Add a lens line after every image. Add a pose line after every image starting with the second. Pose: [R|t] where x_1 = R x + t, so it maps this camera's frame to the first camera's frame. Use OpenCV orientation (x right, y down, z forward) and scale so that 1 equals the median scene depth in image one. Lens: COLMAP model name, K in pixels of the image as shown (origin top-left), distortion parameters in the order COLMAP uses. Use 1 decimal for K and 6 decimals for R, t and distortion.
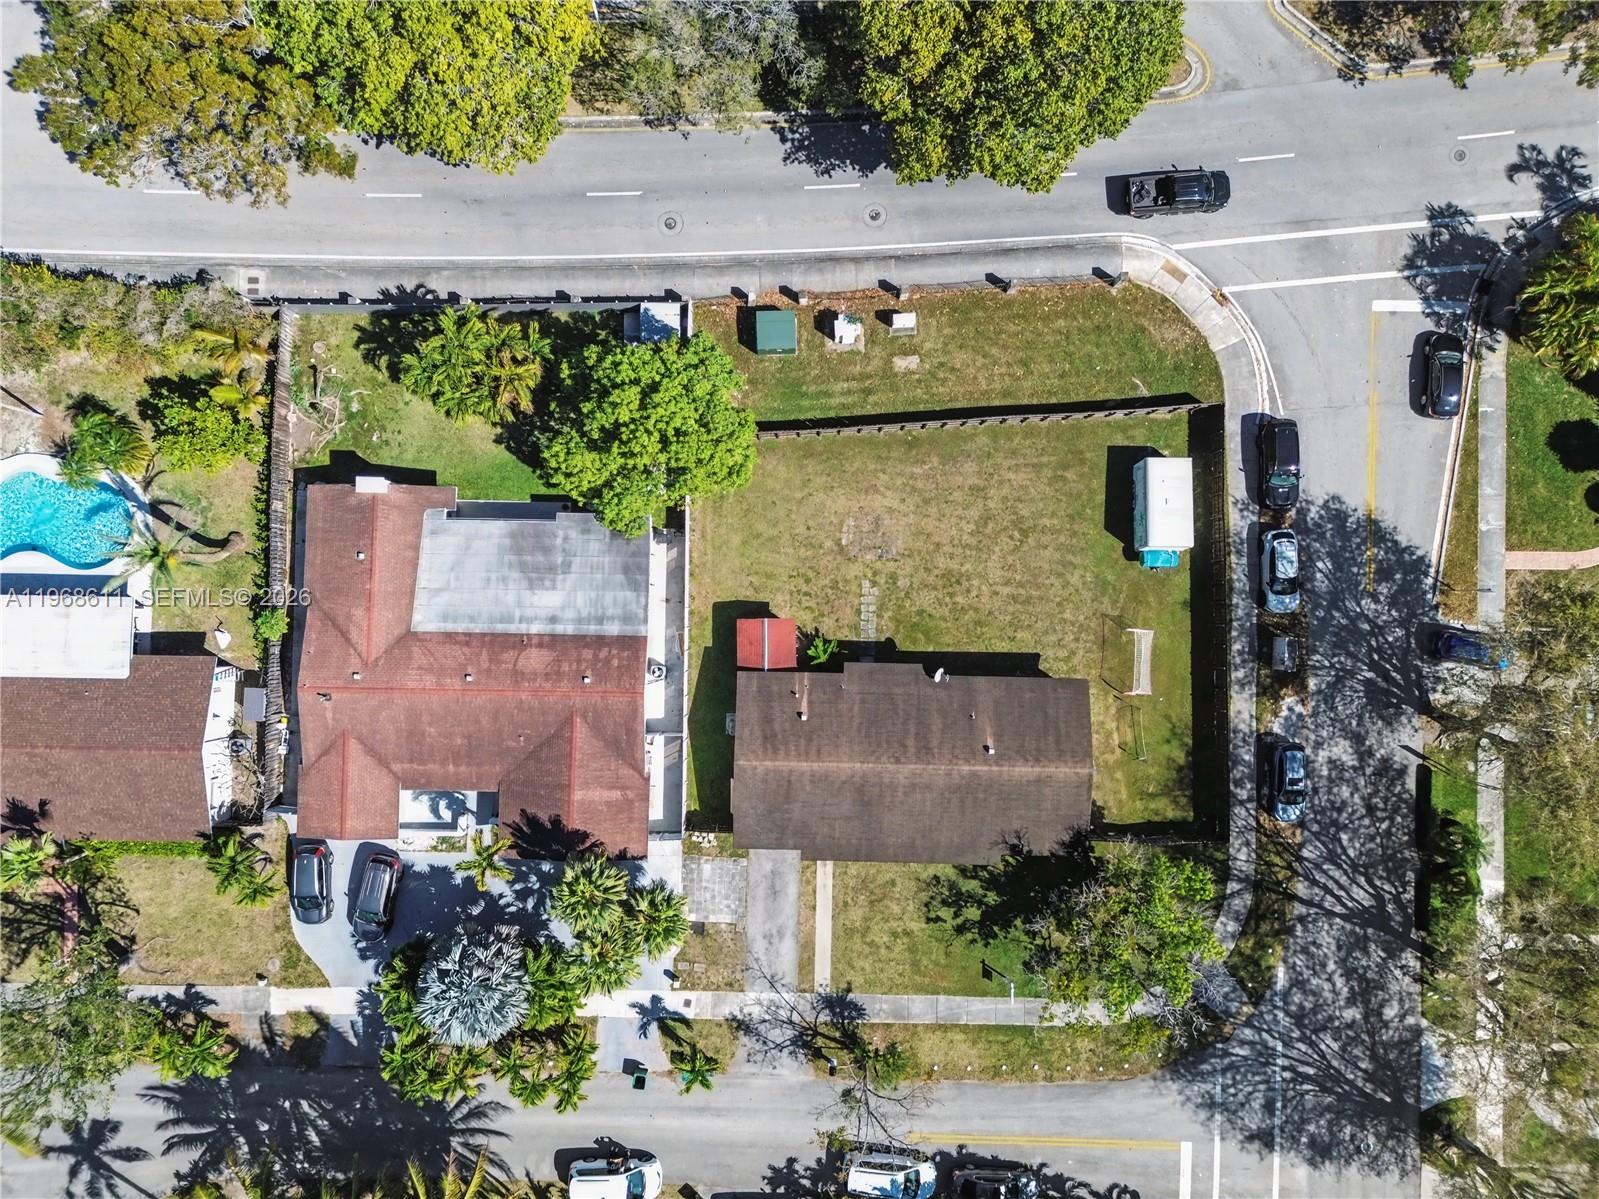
lens RADIAL K [[1115.4, 0, 799.5], [0, 1115.4, 599.5], [0, 0, 1]] dist [0.068565, -0.061929]
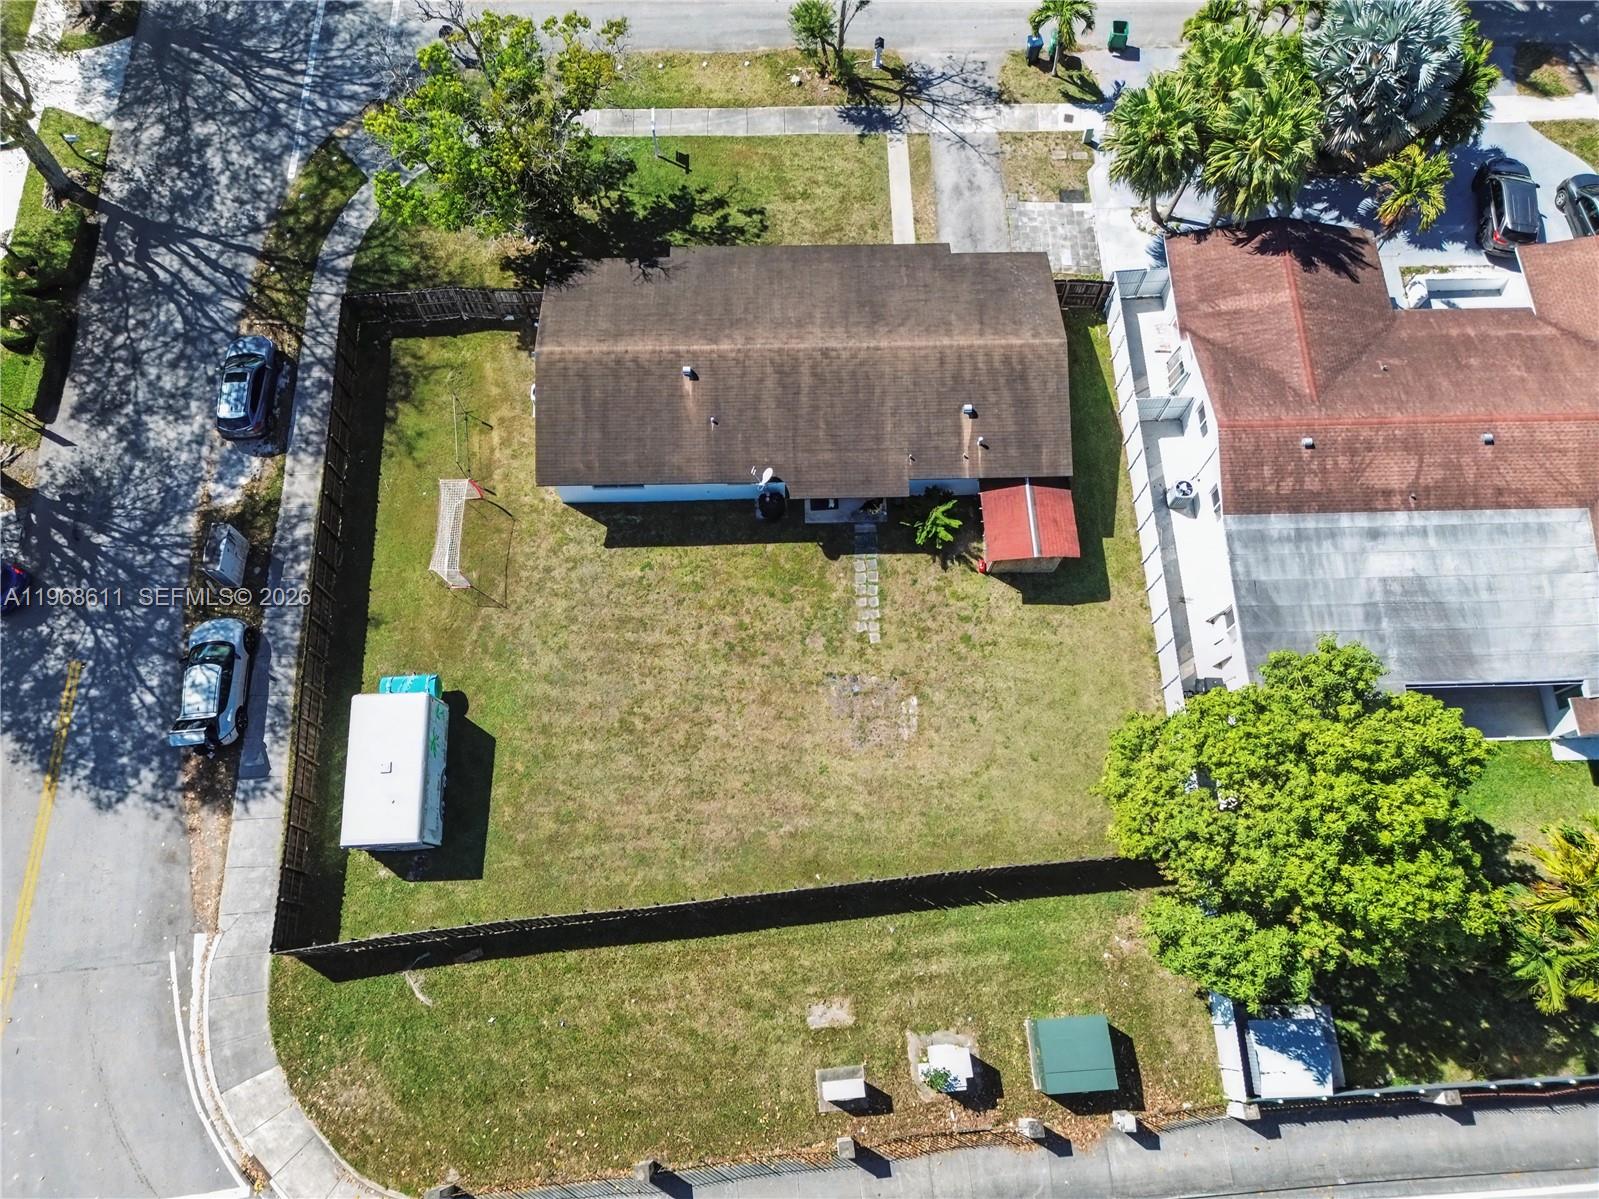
lens RADIAL K [[1115.4, 0, 799.5], [0, 1115.4, 599.5], [0, 0, 1]] dist [0.068565, -0.061929]
pose [[-0.998906, 0.037492, -0.027961, 0.120193], [-0.045089, -0.930834, 0.362649, -0.224404], [-0.012431, 0.363513, 0.931506, 0.397729]]
